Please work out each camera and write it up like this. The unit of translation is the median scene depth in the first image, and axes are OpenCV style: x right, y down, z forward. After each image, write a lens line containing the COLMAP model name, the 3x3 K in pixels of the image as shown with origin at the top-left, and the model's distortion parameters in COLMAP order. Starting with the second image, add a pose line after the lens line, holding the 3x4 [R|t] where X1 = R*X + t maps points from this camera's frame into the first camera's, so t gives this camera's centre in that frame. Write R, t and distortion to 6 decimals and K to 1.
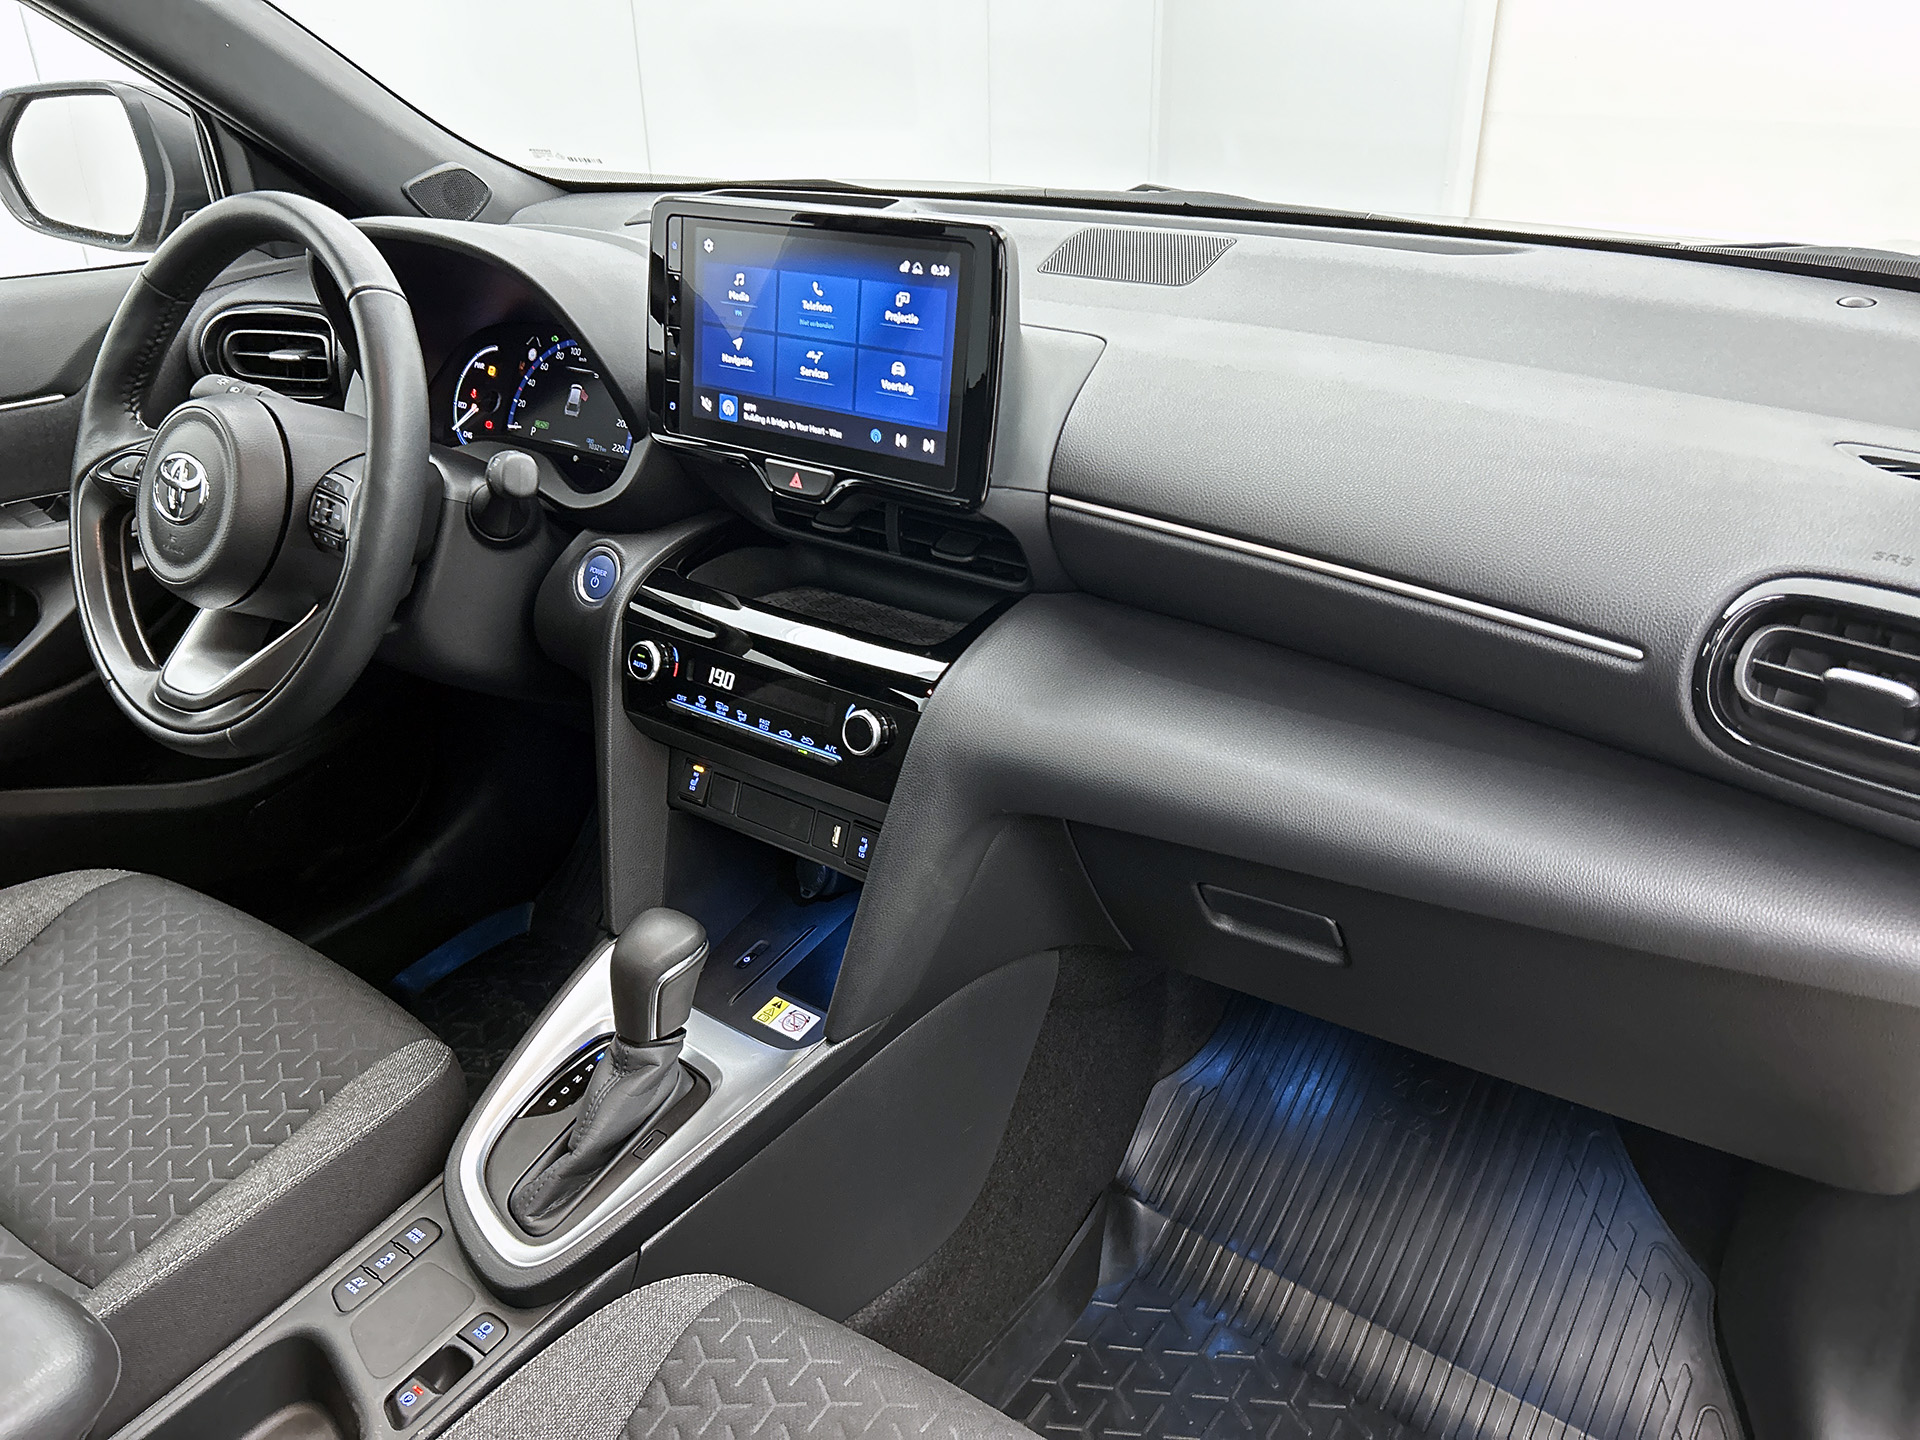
lens RADIAL K [[1417.1, 0, 960.0], [0, 1417.1, 720.0], [0, 0, 1]] dist [0.024077, -0.008333]
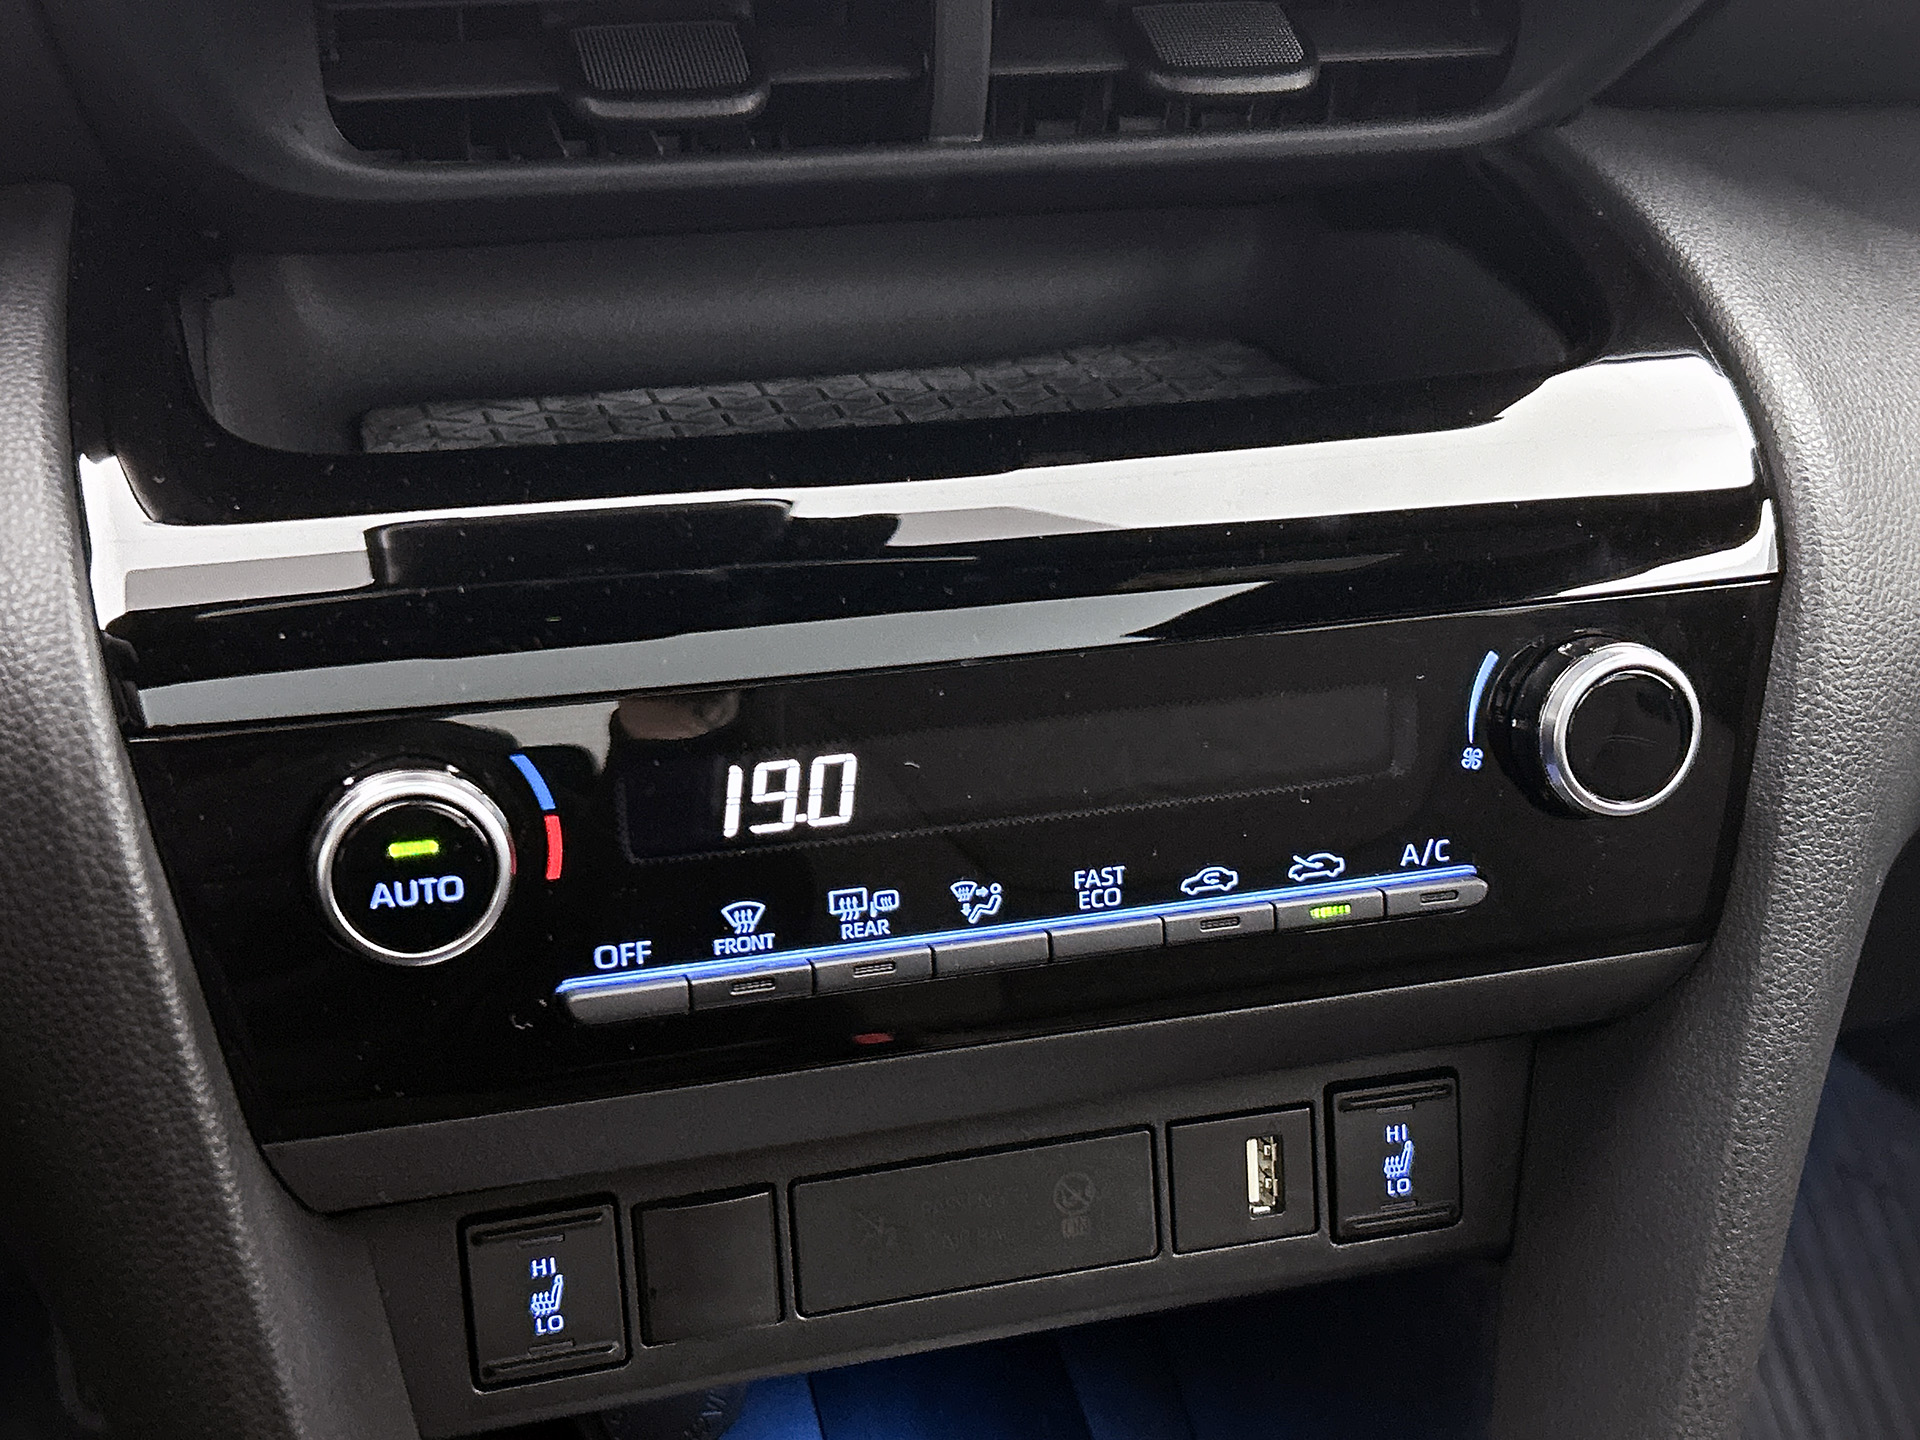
lens RADIAL K [[2417.6, 0, 960.0], [0, 2417.6, 720.0], [0, 0, 1]] dist [0.096578, -0.000424]
pose [[0.633886, -0.352016, 0.688674, -0.441336], [0.310612, 0.931324, 0.190146, -0.112829], [-0.708314, 0.093380, 0.699694, 0.754527]]
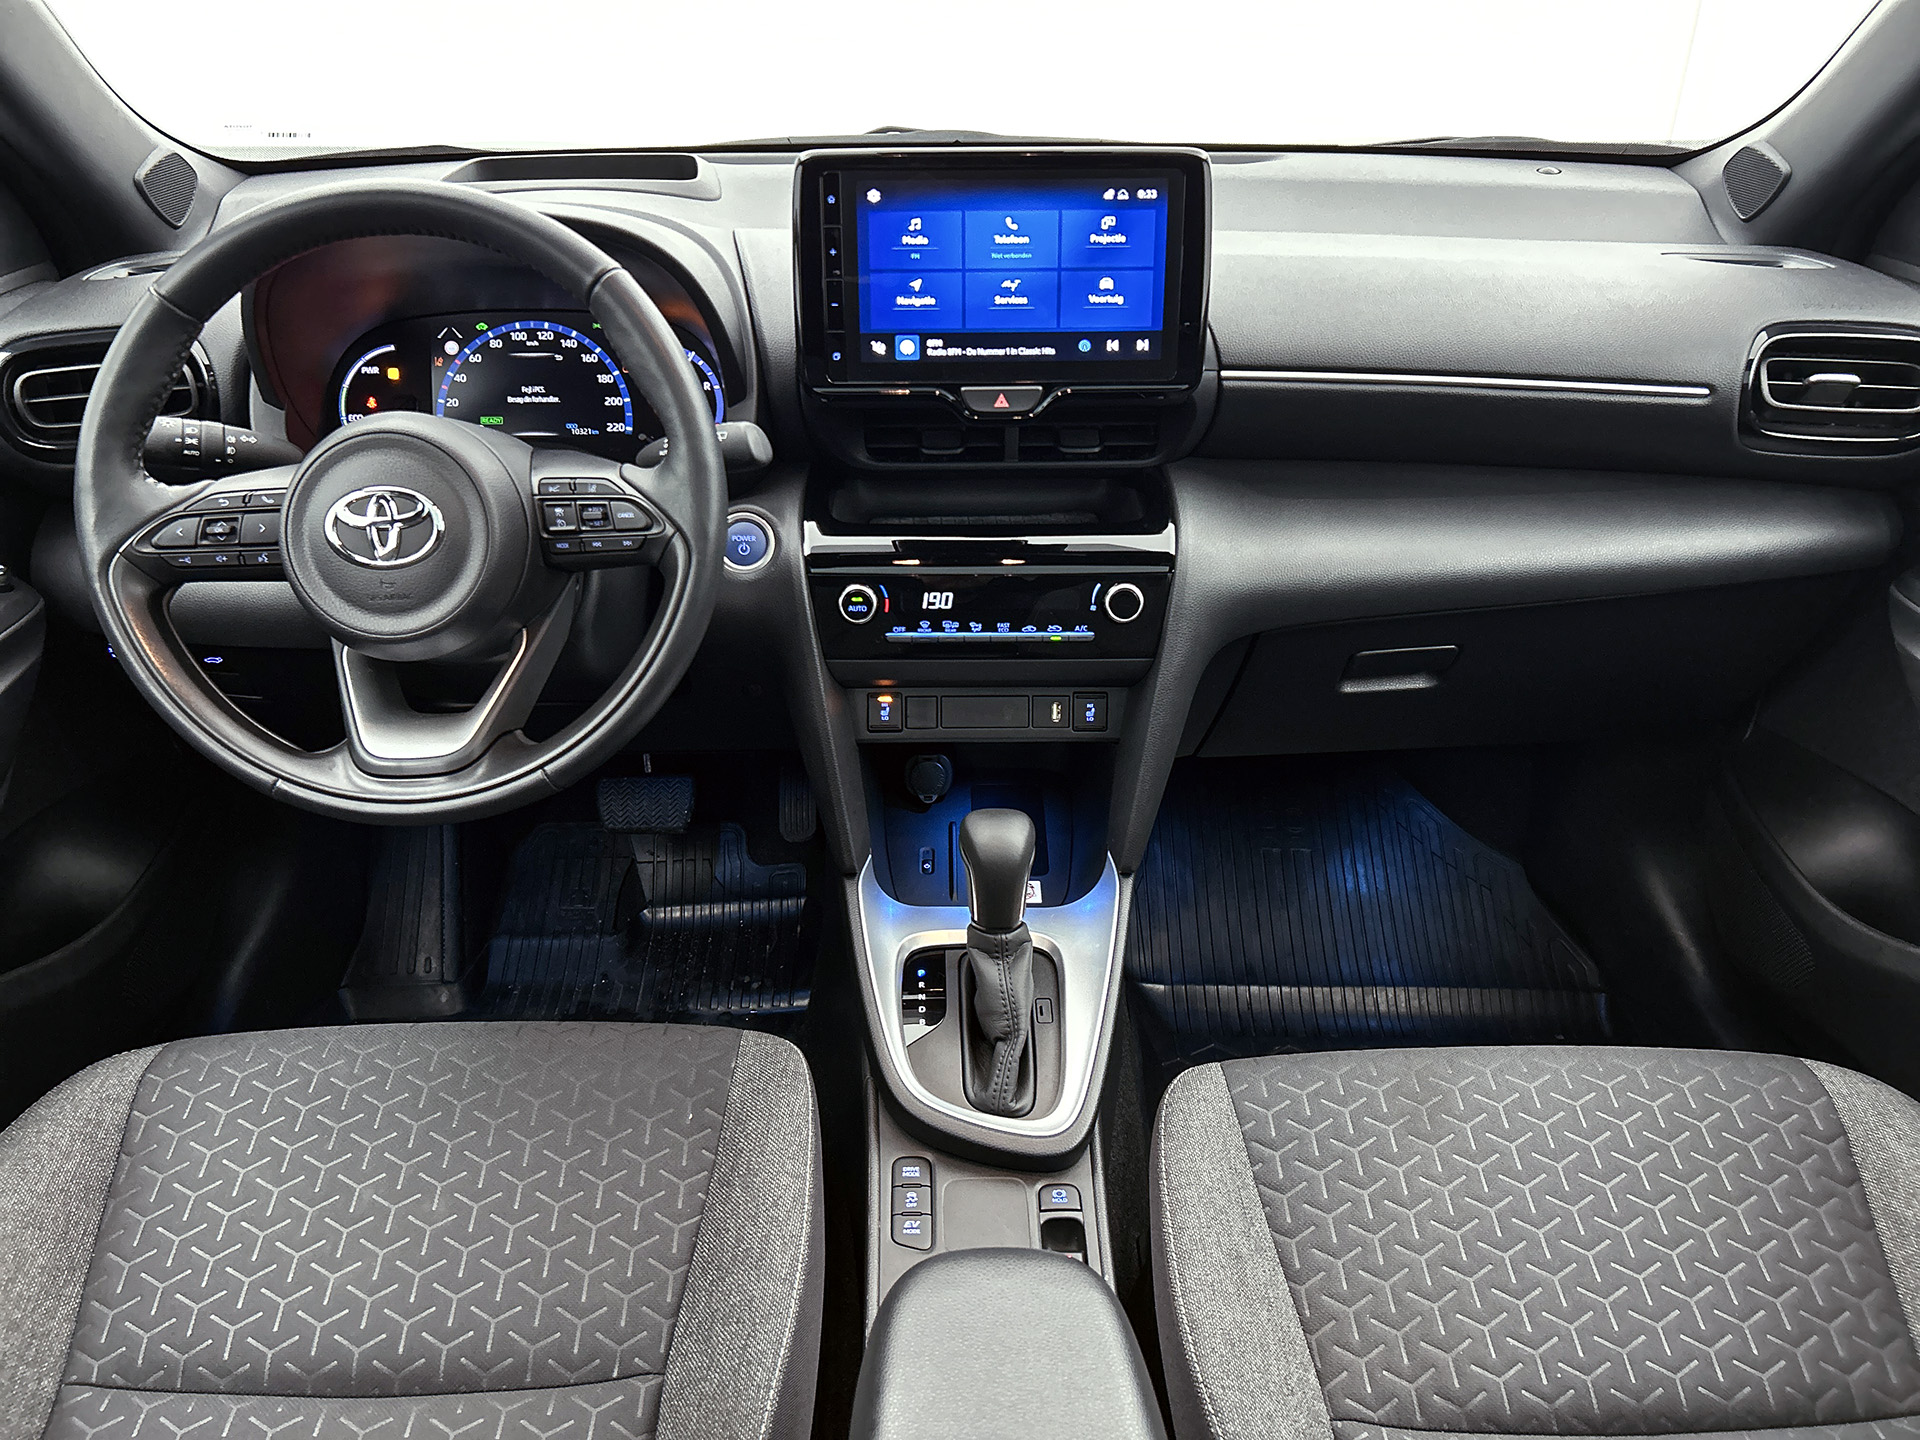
lens RADIAL K [[1417.1, 0, 960.0], [0, 1417.1, 720.0], [0, 0, 1]] dist [0.024077, -0.008333]
pose [[0.802407, -0.280422, 0.526789, -0.795677], [0.261203, 0.958708, 0.112478, -0.062702], [-0.536579, 0.047346, 0.842521, 0.094881]]
